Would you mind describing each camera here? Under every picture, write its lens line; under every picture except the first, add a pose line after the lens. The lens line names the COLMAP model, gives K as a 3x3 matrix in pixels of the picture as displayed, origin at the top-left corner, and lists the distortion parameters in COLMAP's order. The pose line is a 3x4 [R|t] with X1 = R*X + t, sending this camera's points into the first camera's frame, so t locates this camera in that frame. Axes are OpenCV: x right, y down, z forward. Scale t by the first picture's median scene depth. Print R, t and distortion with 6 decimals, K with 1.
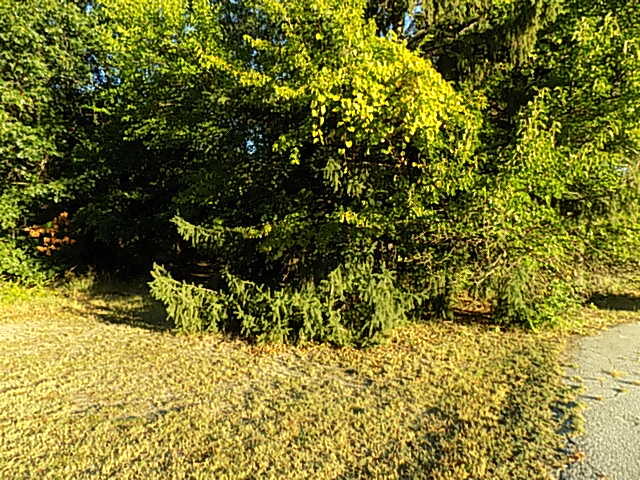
lens RADIAL K [[429.9, 0, 323.3], [0, 429.9, 238.3], [0, 0, 1]] dist [-0.073298, 0.077128]
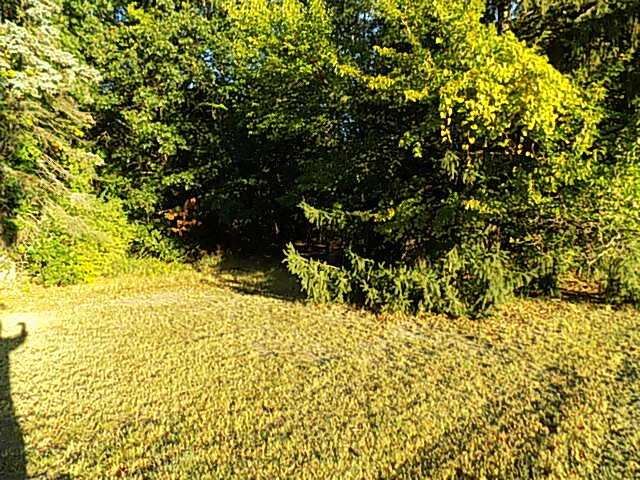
lens RADIAL K [[429.9, 0, 323.3], [0, 429.9, 238.3], [0, 0, 1]] dist [-0.073298, 0.077128]
pose [[0.981720, 0.003613, -0.190295, -0.081958], [0.005450, 0.998876, 0.047080, -0.010199], [0.190252, -0.047256, 0.980597, -0.147377]]
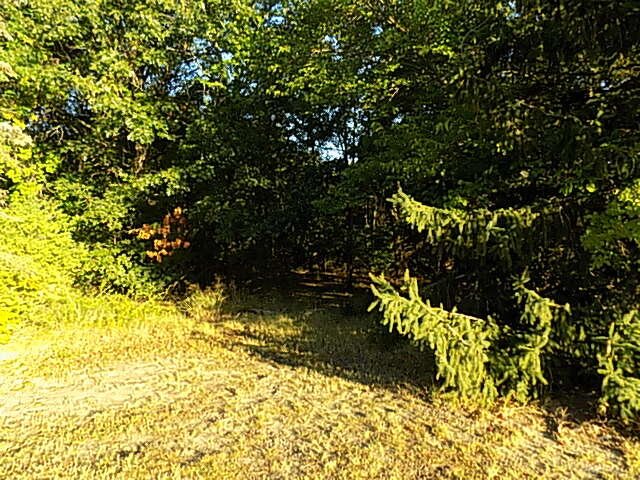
lens RADIAL K [[429.9, 0, 323.3], [0, 429.9, 238.3], [0, 0, 1]] dist [-0.073298, 0.077128]
pose [[0.989538, -0.019207, -0.142992, -0.427561], [0.017377, 0.999750, -0.014036, 0.022265], [0.143225, 0.011404, 0.989624, 0.455329]]
